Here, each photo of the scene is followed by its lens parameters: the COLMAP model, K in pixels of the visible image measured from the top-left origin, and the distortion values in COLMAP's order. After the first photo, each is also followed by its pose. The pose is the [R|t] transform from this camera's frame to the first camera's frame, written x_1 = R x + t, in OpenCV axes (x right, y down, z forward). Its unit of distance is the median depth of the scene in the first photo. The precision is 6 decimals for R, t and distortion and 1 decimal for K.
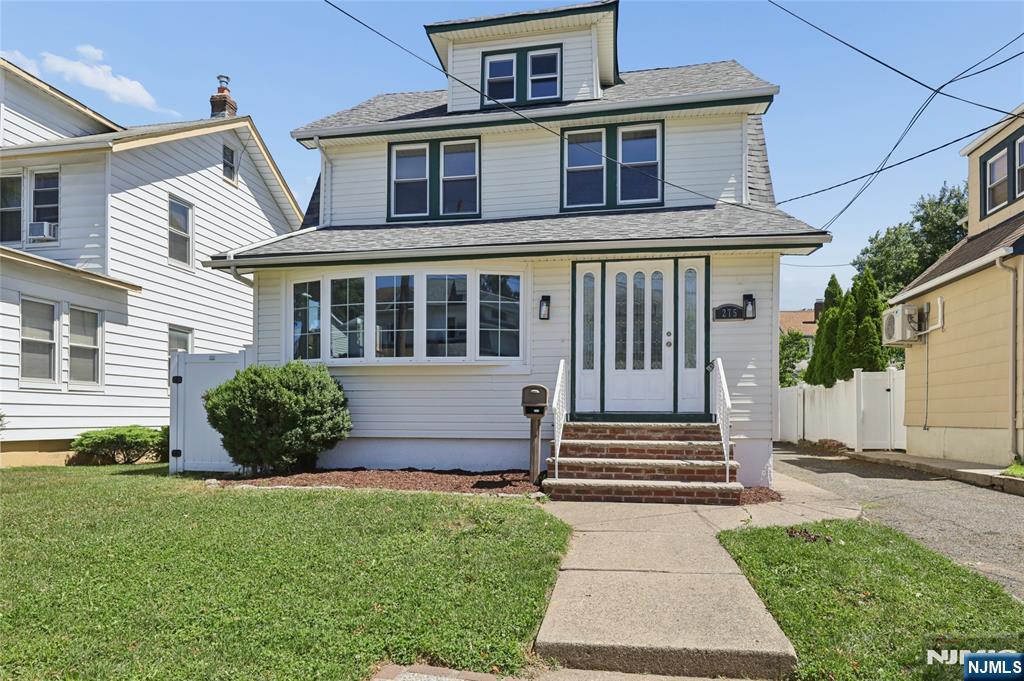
lens RADIAL K [[608.0, 0, 512.0], [0, 608.0, 342.4], [0, 0, 1]] dist [0.003870, -0.002711]
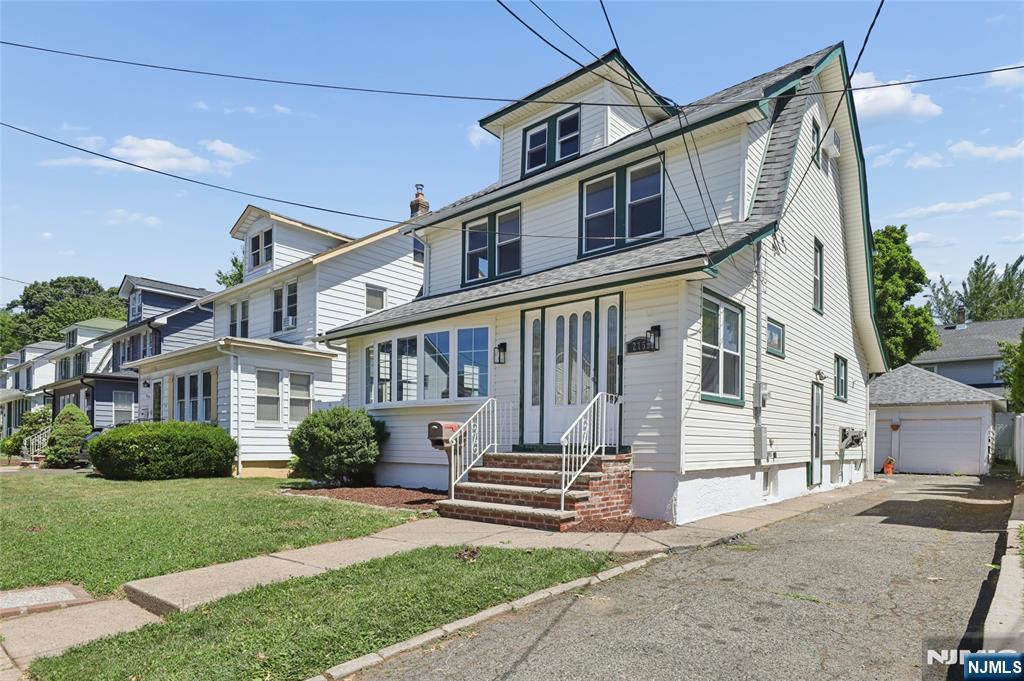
lens RADIAL K [[577.8, 0, 507.7], [0, 577.8, 369.6], [0, 0, 1]] dist [0.000386, -0.000172]
pose [[0.857628, -0.062783, -0.510424, 0.481454], [0.058401, 0.997989, -0.024627, 0.001240], [0.510944, -0.008688, 0.859570, 0.046863]]
